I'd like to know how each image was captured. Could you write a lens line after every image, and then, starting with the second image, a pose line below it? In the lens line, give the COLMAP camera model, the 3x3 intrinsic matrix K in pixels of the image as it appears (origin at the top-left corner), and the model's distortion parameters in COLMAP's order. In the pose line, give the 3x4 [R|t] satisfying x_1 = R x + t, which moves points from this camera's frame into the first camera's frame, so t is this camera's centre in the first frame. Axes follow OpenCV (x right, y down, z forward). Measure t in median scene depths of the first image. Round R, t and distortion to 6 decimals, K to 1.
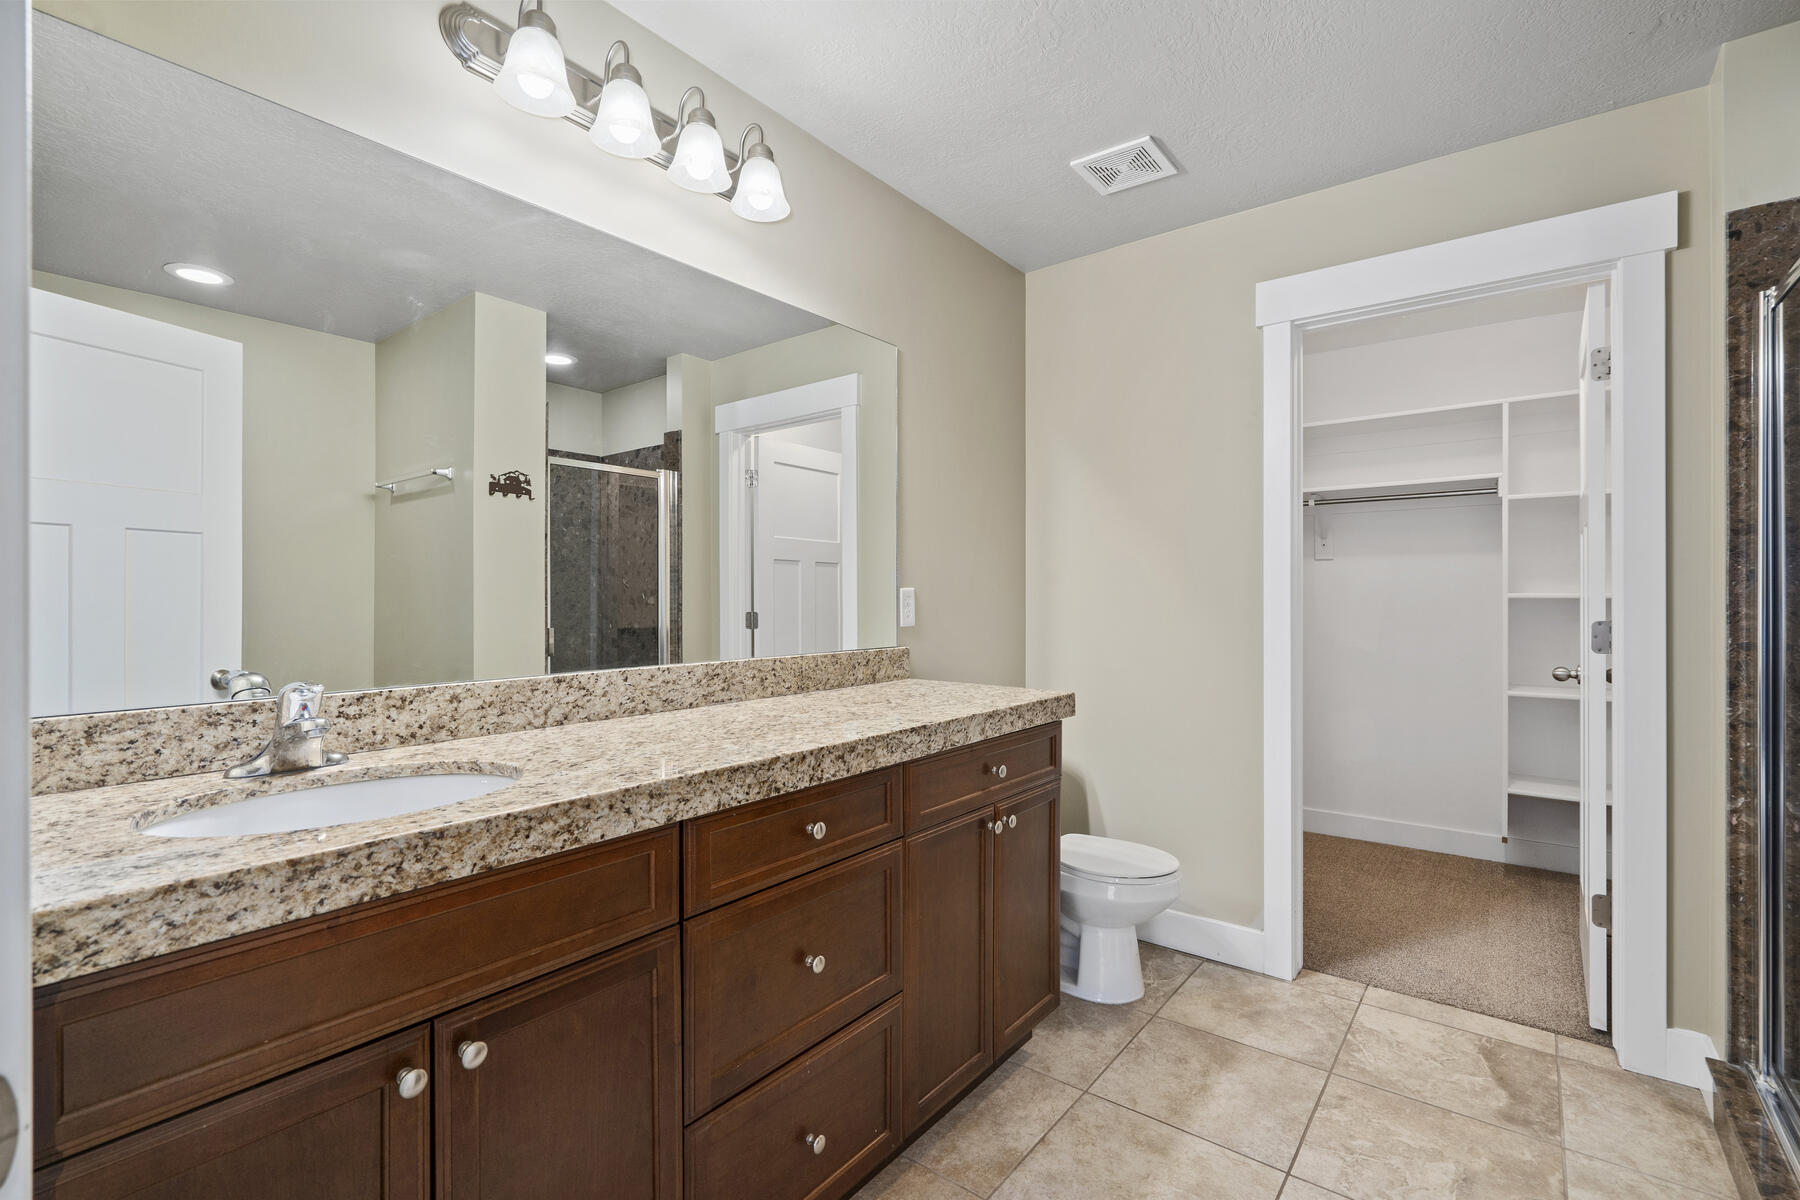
lens RADIAL K [[815.7, 0, 899.5], [0, 815.7, 609.8], [0, 0, 1]] dist [-0.002775, 0.000246]
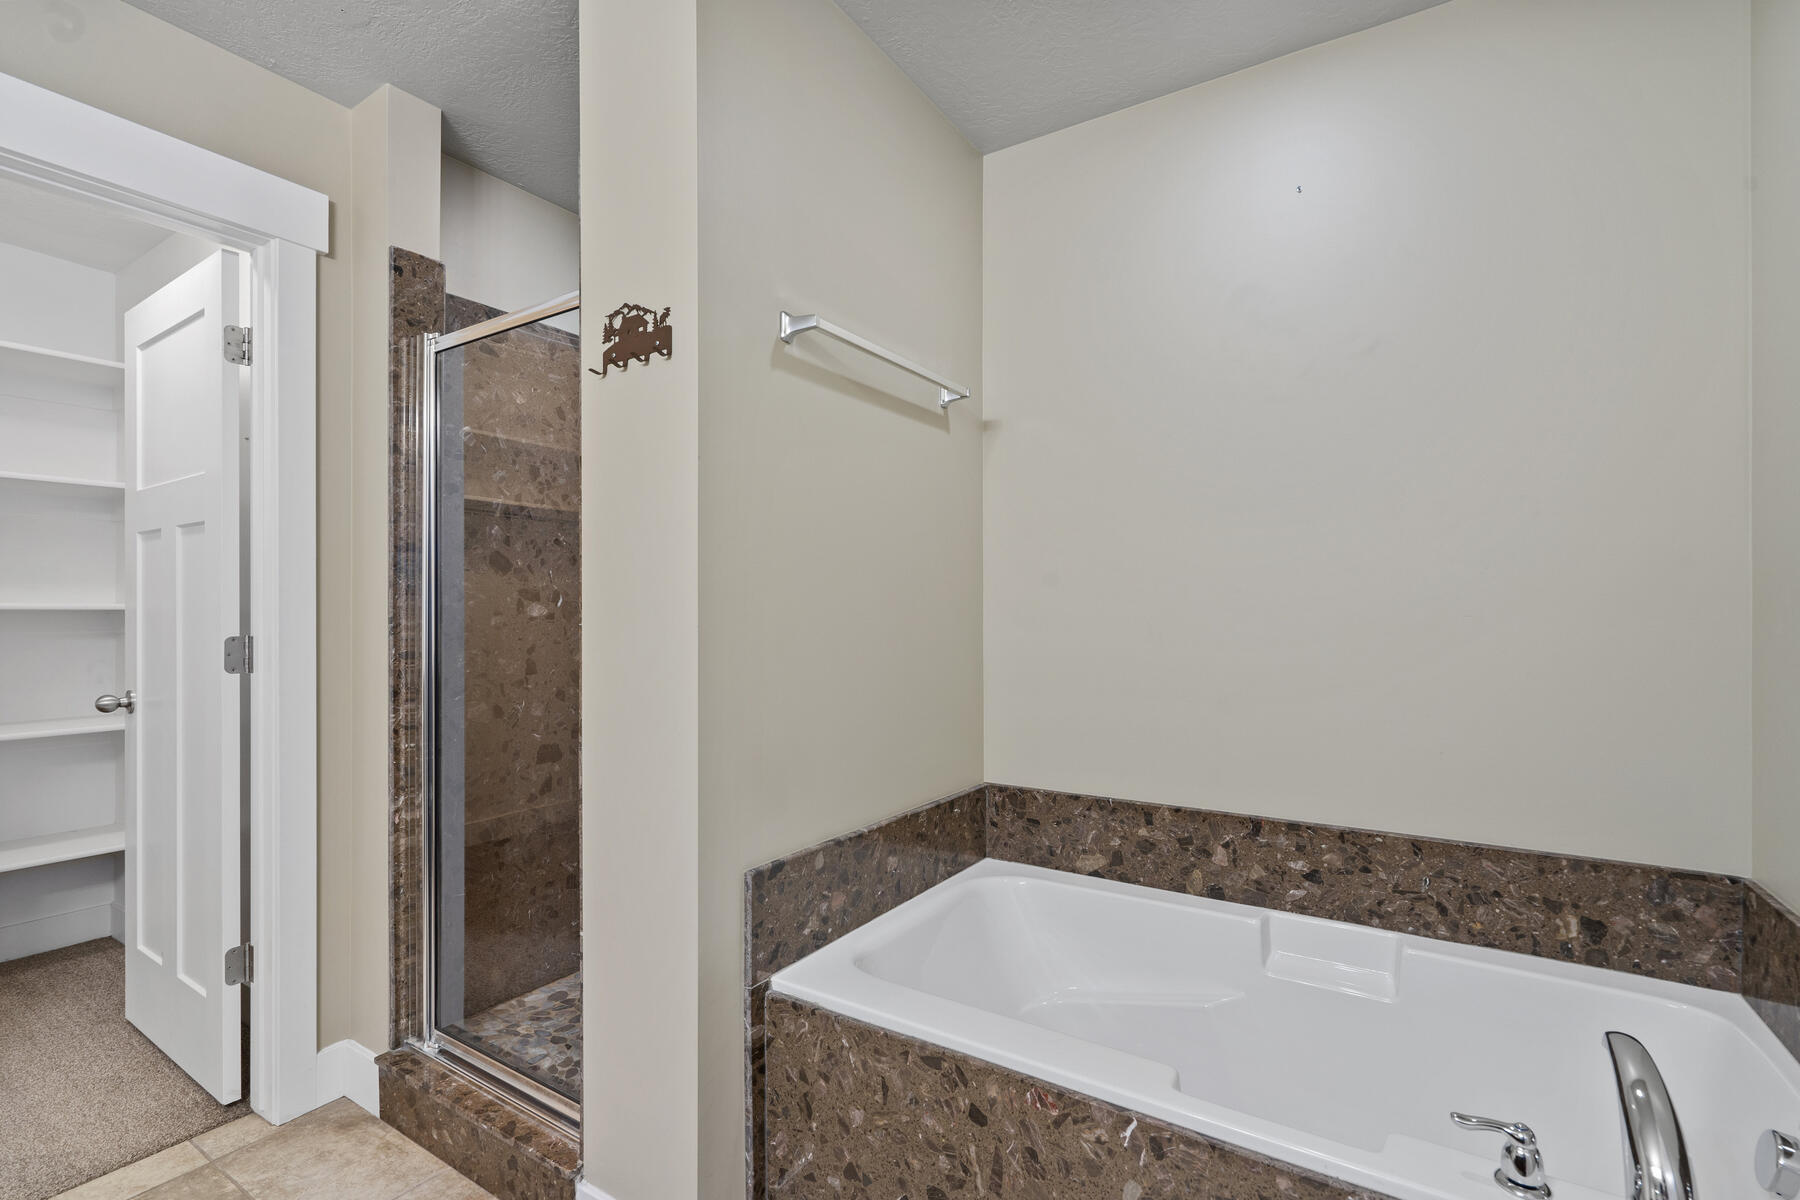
lens RADIAL K [[815.7, 0, 899.5], [0, 815.7, 609.8], [0, 0, 1]] dist [-0.002775, 0.000246]
pose [[-0.083485, 0.000579, 0.996509, -0.091115], [0.011917, 0.999929, 0.000417, -0.007953], [-0.996438, 0.011911, -0.083486, 0.430452]]
